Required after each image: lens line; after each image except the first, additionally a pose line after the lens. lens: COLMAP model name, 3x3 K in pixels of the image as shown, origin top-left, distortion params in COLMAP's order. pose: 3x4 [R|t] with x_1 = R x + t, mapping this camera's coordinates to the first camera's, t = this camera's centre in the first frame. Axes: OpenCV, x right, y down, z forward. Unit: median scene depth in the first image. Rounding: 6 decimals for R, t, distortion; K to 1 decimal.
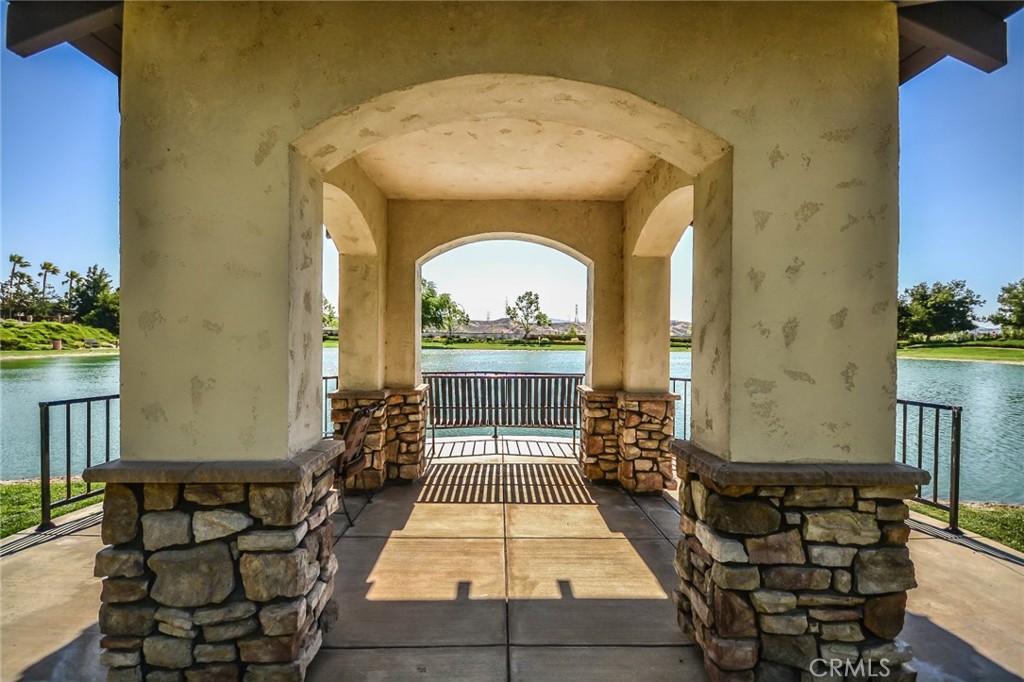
lens RADIAL K [[455.1, 0, 512.0], [0, 455.1, 341.0], [0, 0, 1]] dist [0.015922, -0.019382]
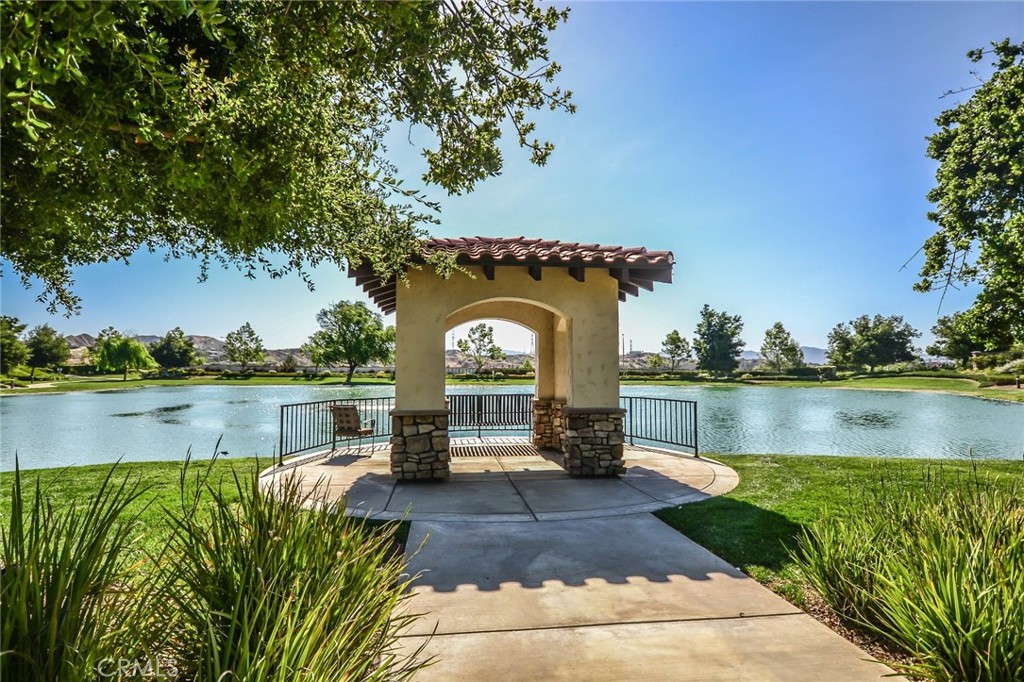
lens RADIAL K [[512.9, 0, 512.0], [0, 512.9, 341.0], [0, 0, 1]] dist [0.002939, 0.000467]
pose [[0.994904, -0.002772, 0.100788, -0.197583], [0.009564, 0.997709, -0.066970, 0.006096], [-0.100371, 0.067593, 0.992651, -1.497094]]
